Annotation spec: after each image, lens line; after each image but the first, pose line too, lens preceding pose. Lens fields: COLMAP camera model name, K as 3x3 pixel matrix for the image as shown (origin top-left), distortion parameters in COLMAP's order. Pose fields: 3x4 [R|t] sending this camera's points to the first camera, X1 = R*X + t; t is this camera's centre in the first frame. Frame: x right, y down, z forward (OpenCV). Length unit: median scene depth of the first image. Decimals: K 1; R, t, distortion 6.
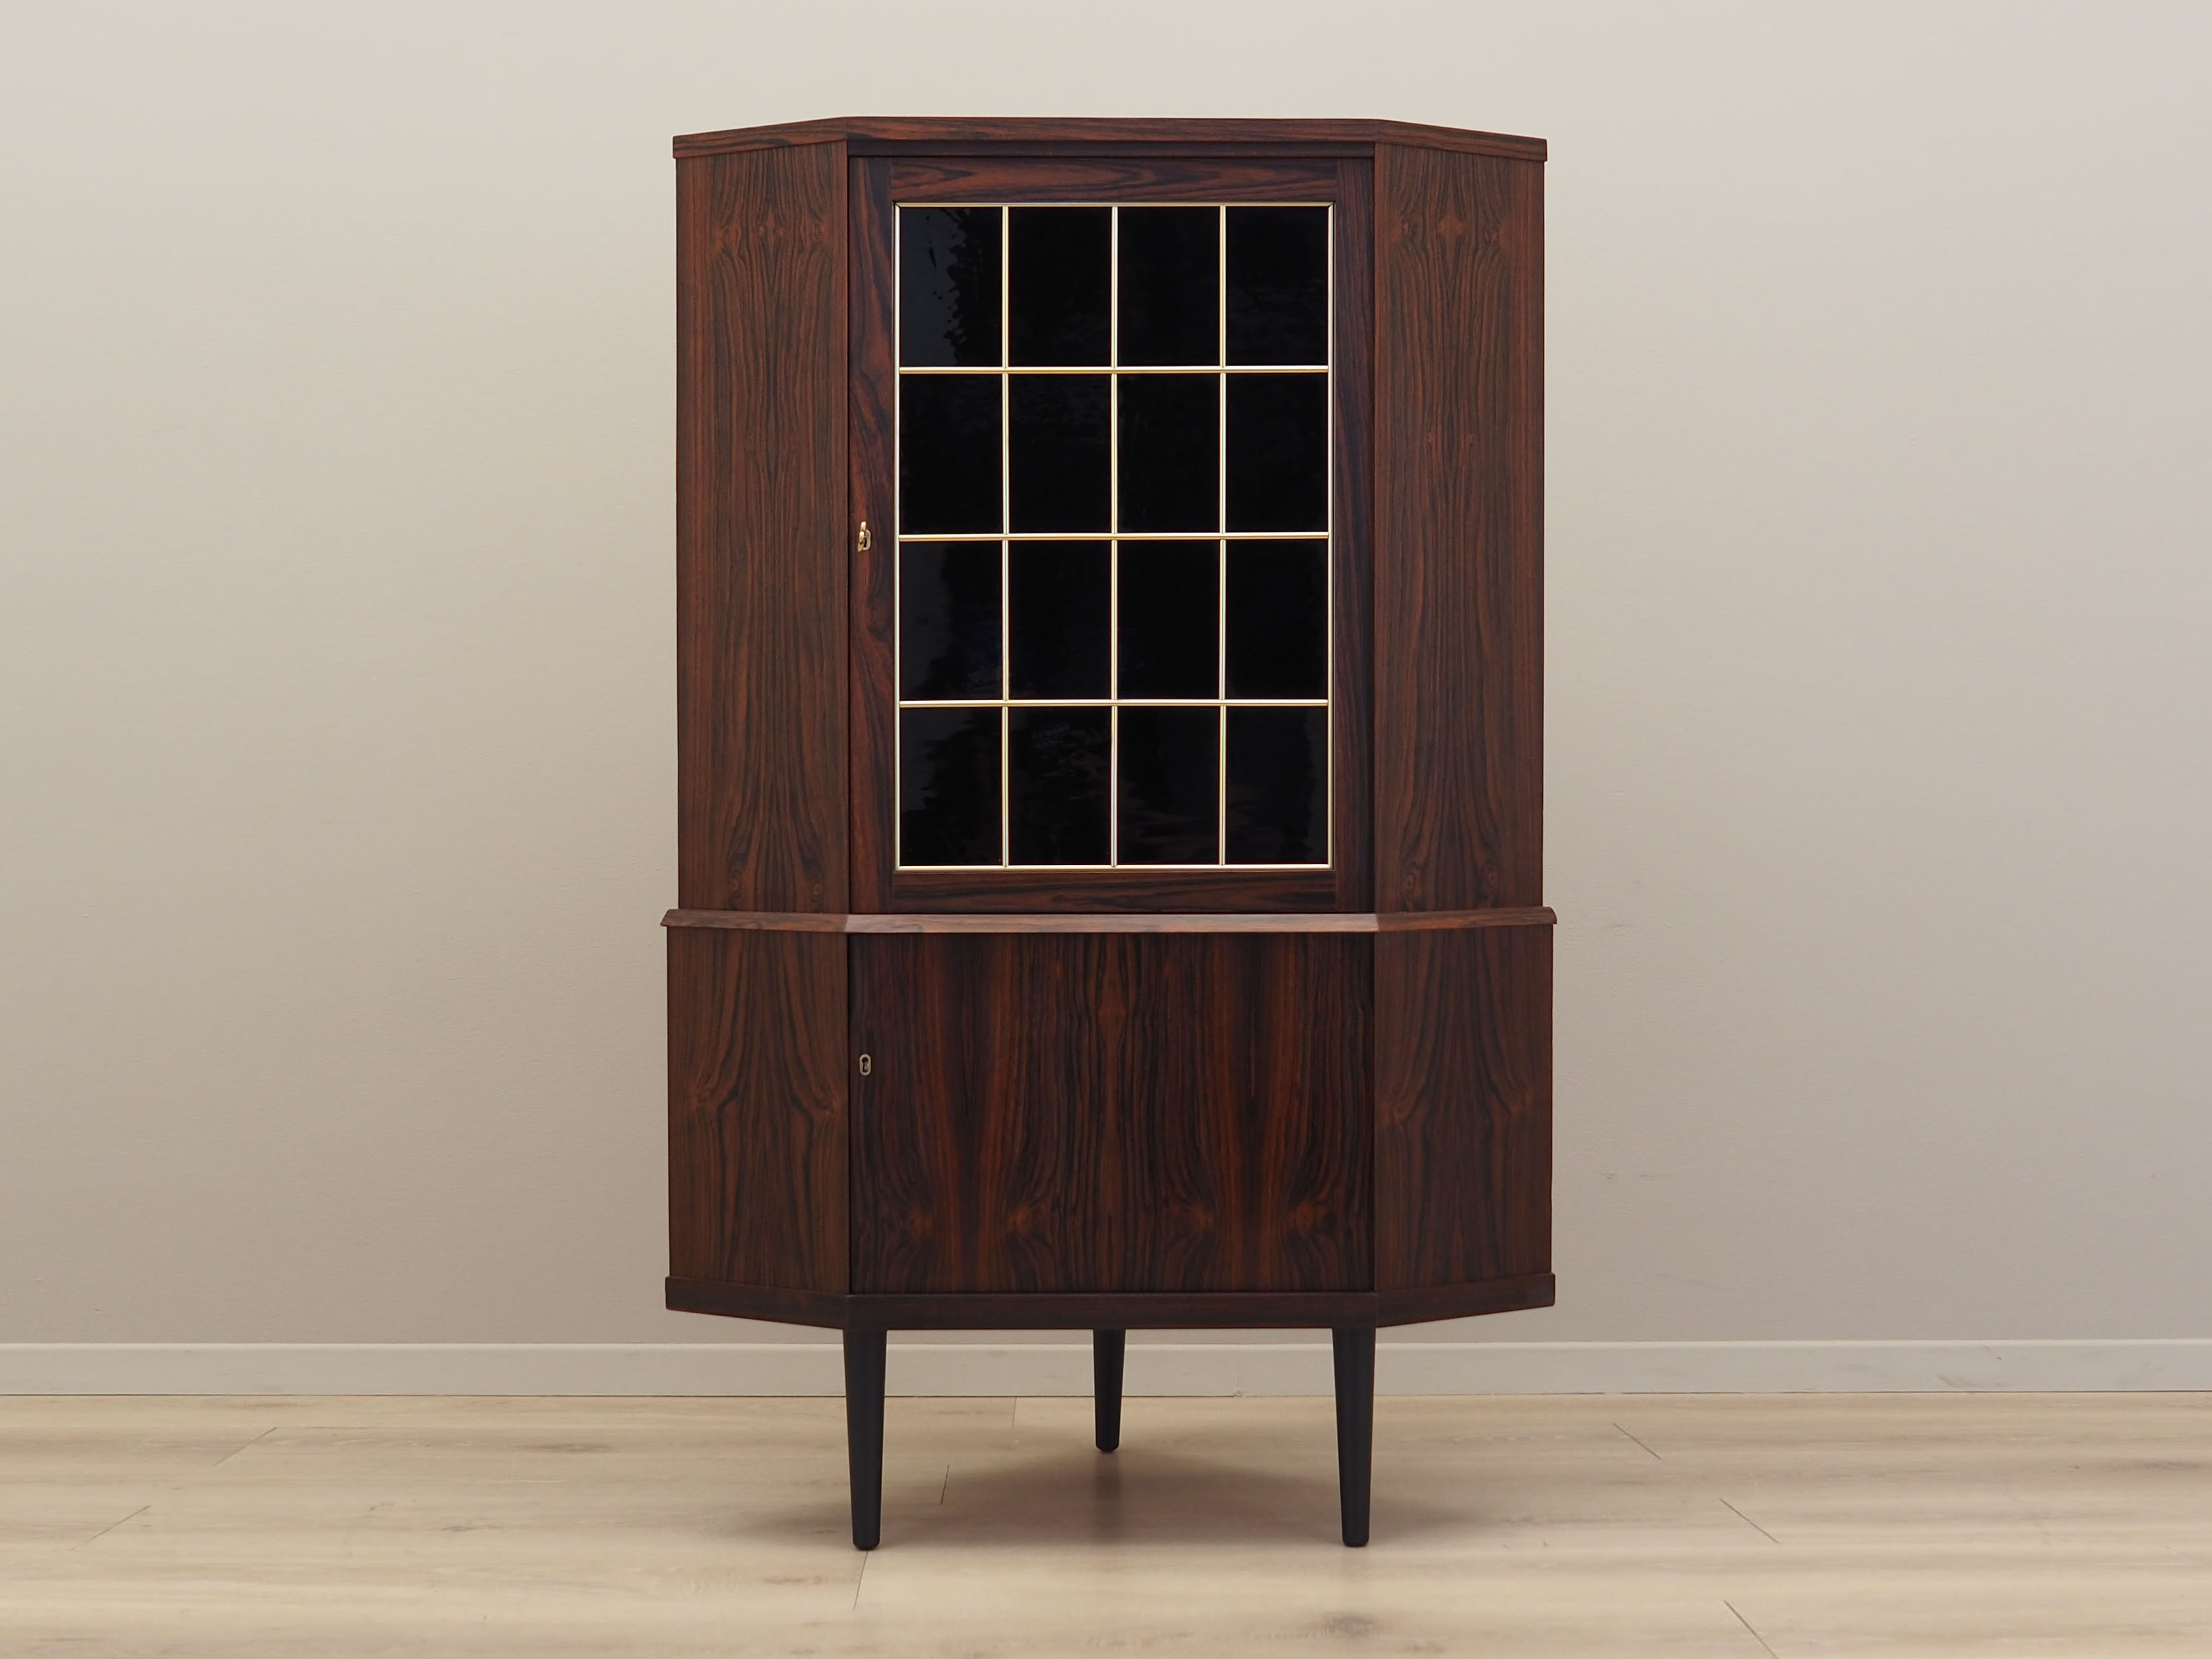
lens RADIAL K [[3531.1, 0, 1106.0], [0, 3531.1, 829.5], [0, 0, 1]] dist [-0.014325, 0.025753]
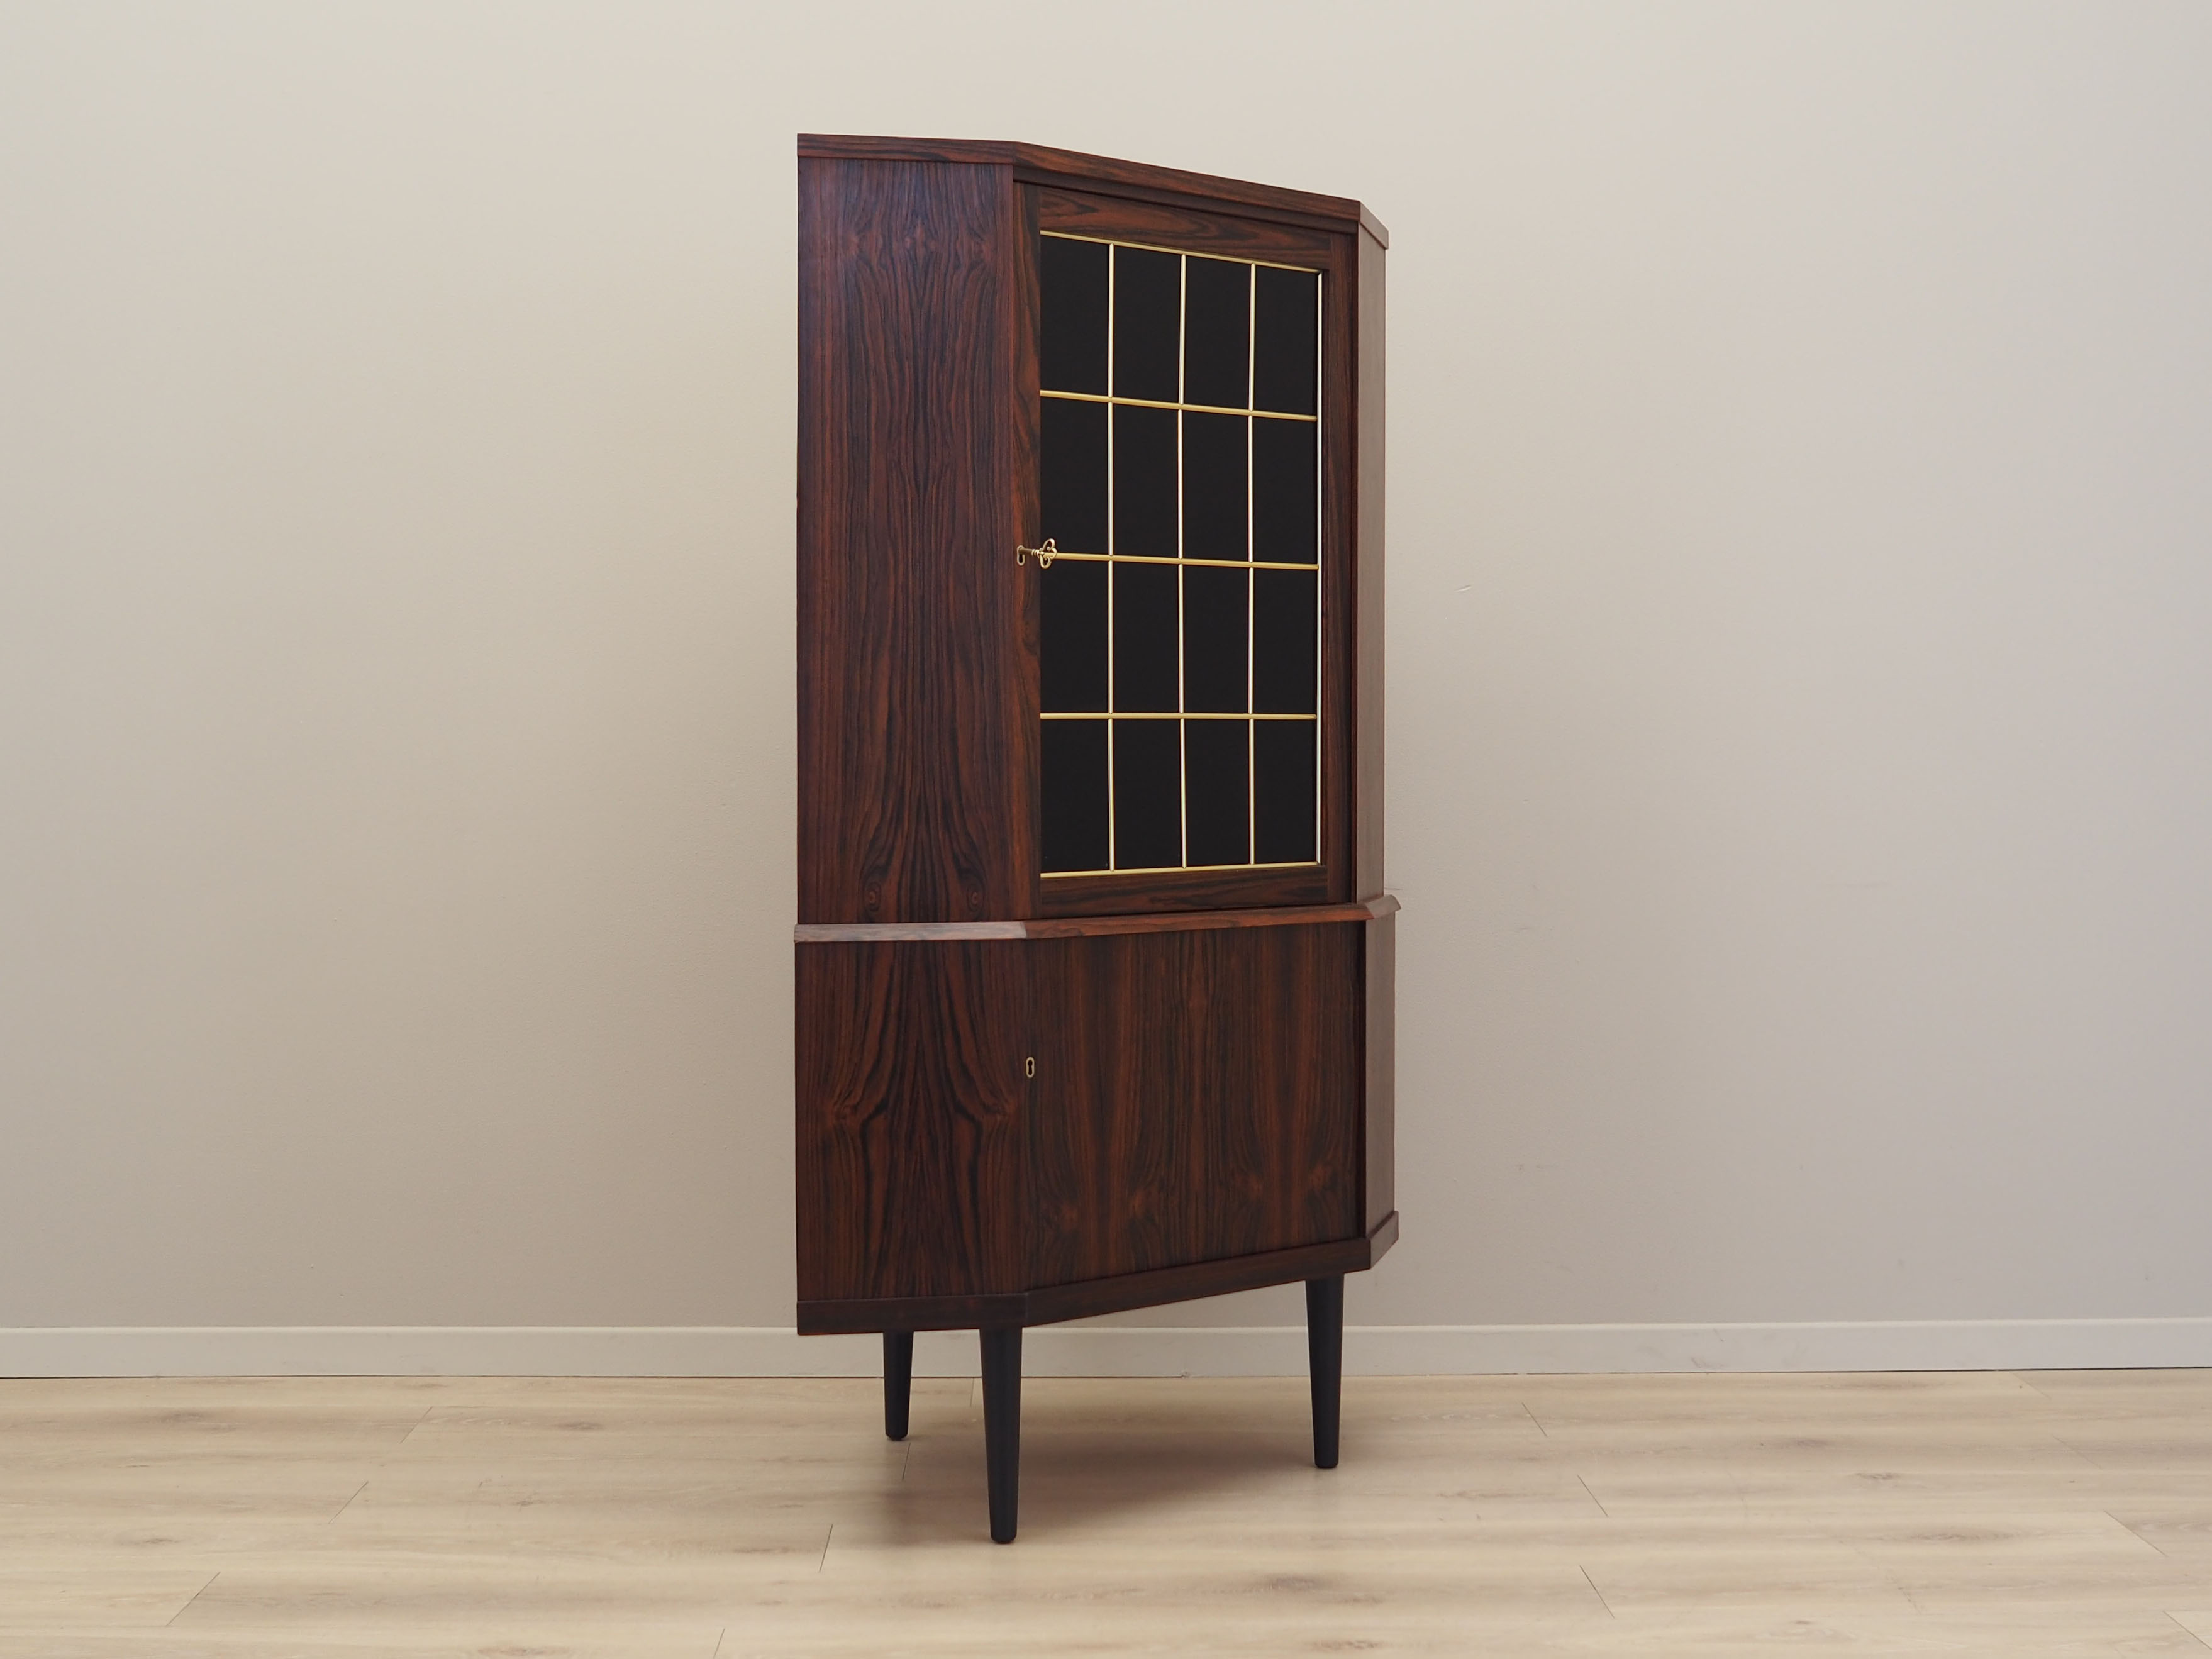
lens RADIAL K [[3369.7, 0, 1106.0], [0, 3369.7, 829.5], [0, 0, 1]] dist [-0.001236, 0.010787]
pose [[0.720075, -0.017948, 0.693664, -0.725033], [0.021563, 0.999761, 0.003483, -0.005331], [-0.693561, 0.012450, 0.720290, 0.276572]]
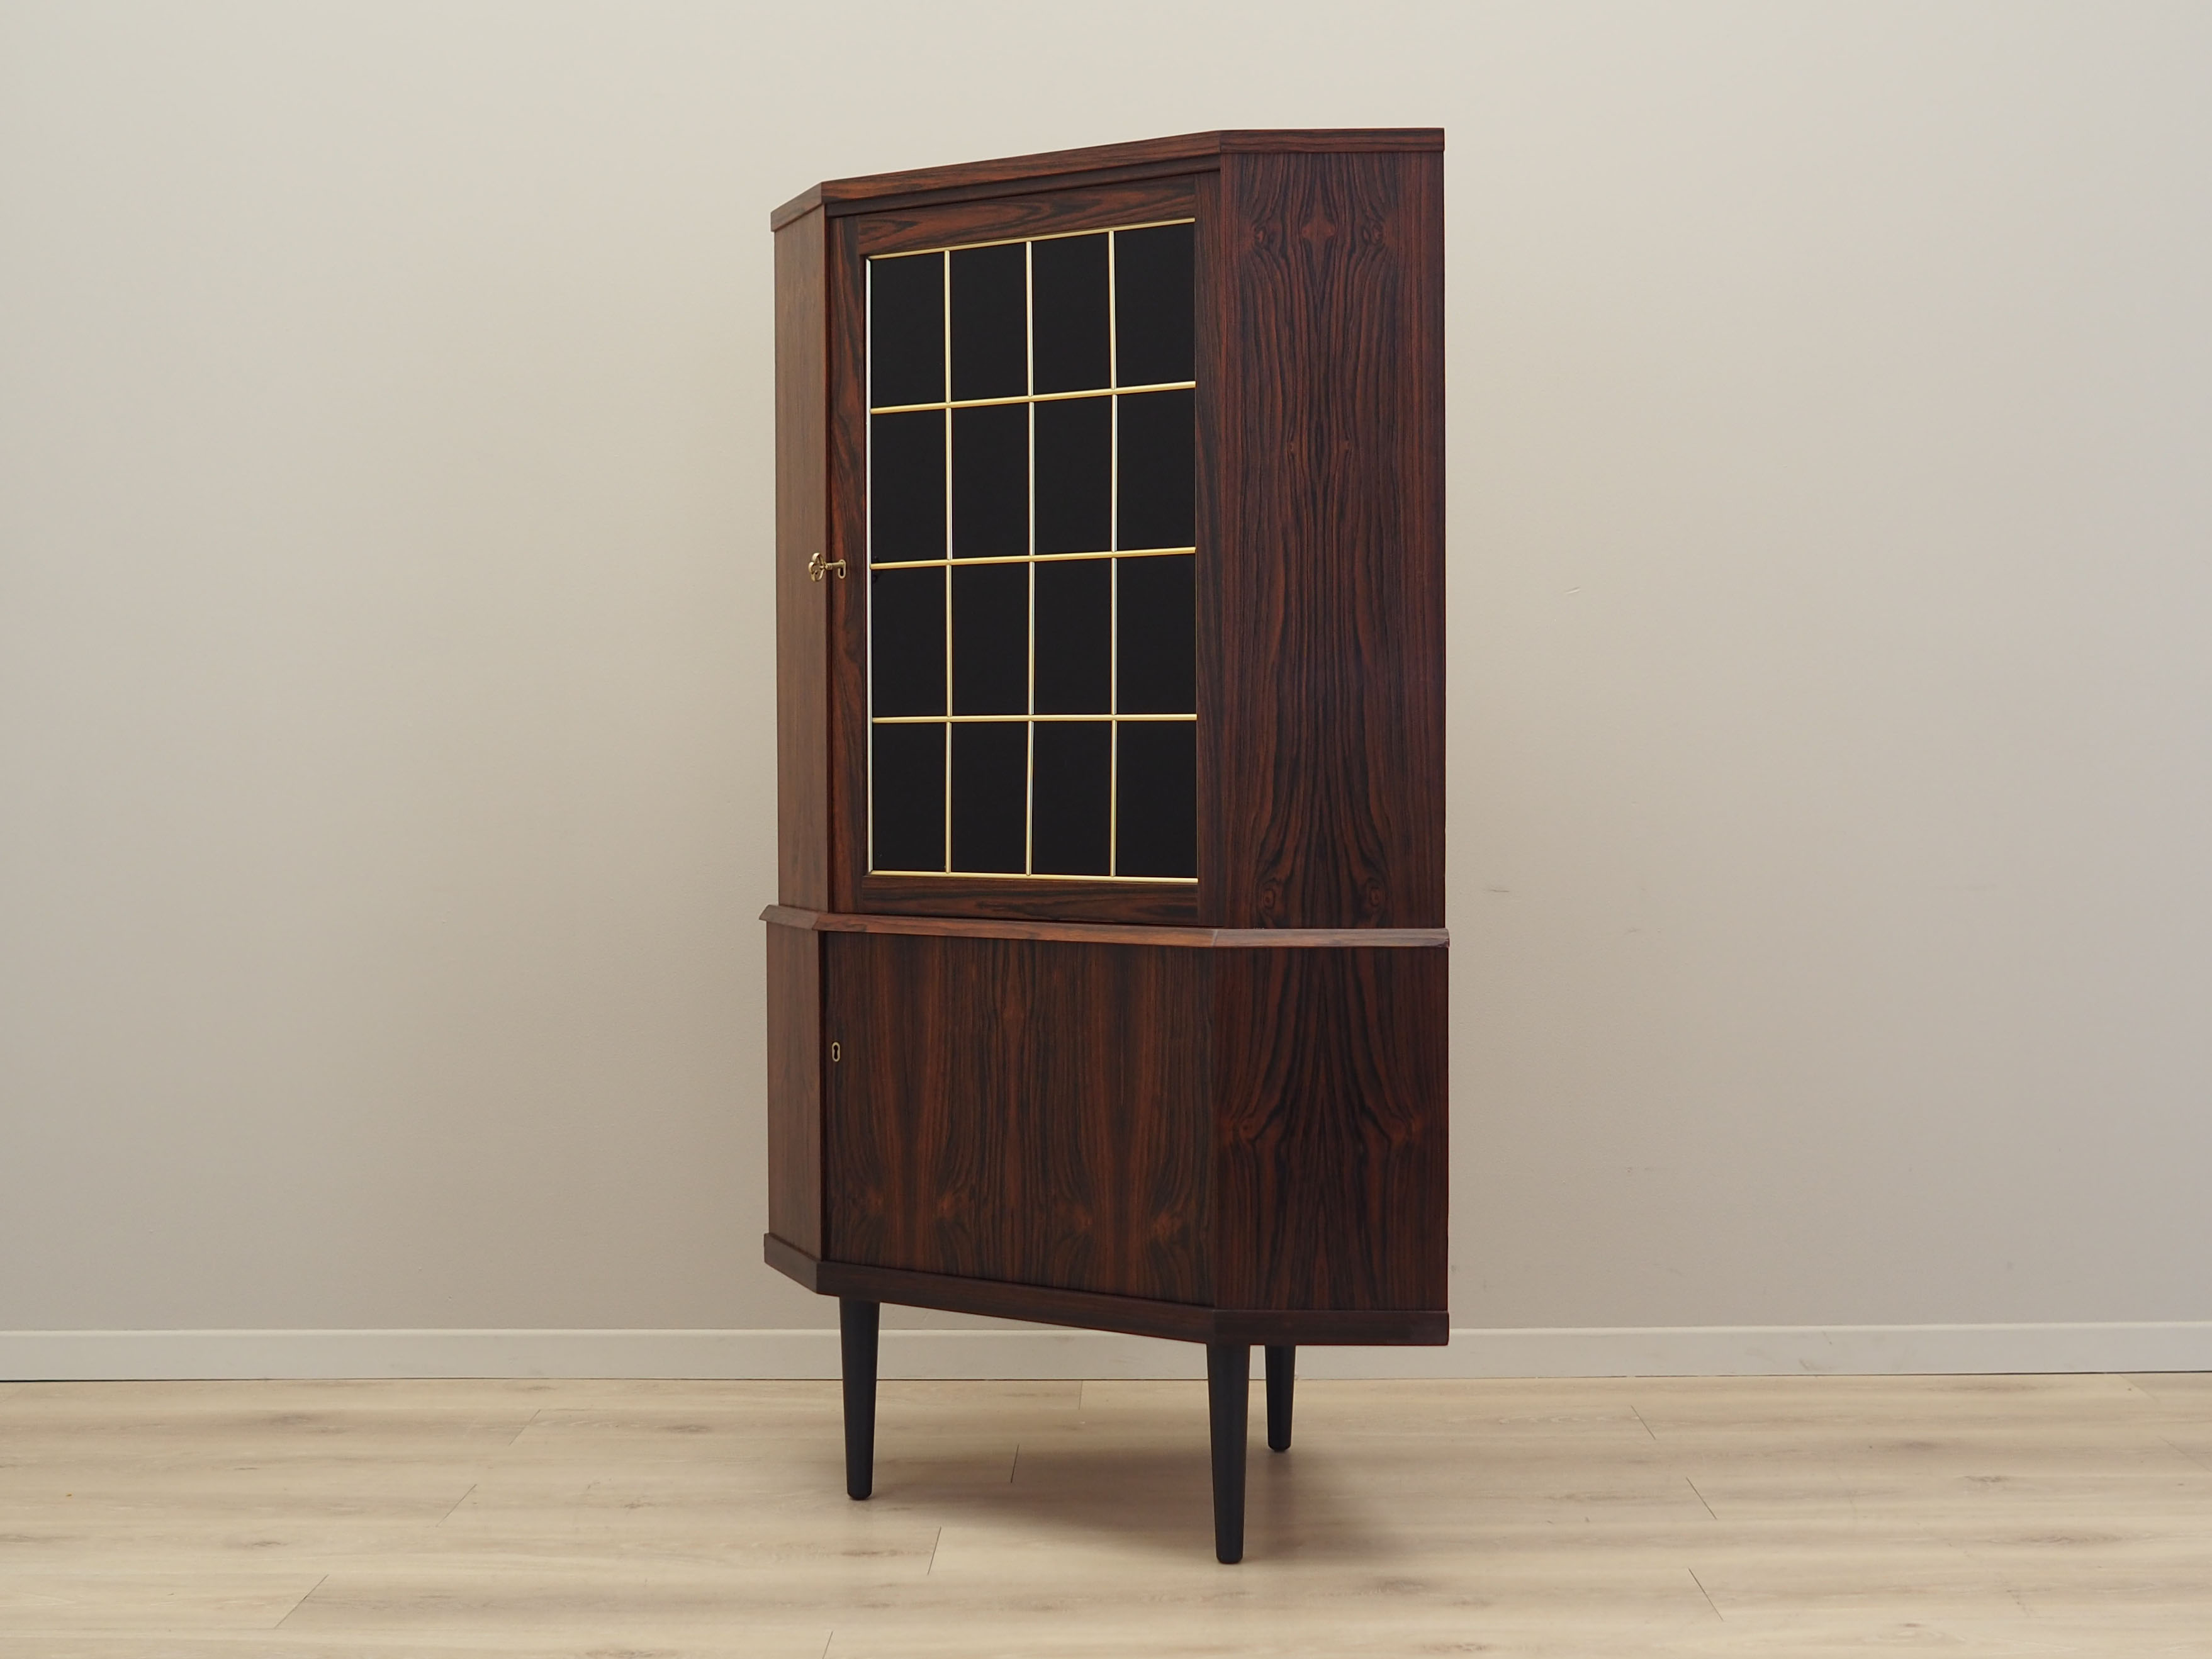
lens RADIAL K [[3370.0, 0, 1106.0], [0, 3370.0, 829.5], [0, 0, 1]] dist [-0.001236, 0.010787]
pose [[0.796433, 0.015249, -0.604534, 0.619826], [-0.016069, 0.999863, 0.004051, -0.007413], [0.604513, 0.006488, 0.796569, 0.221596]]
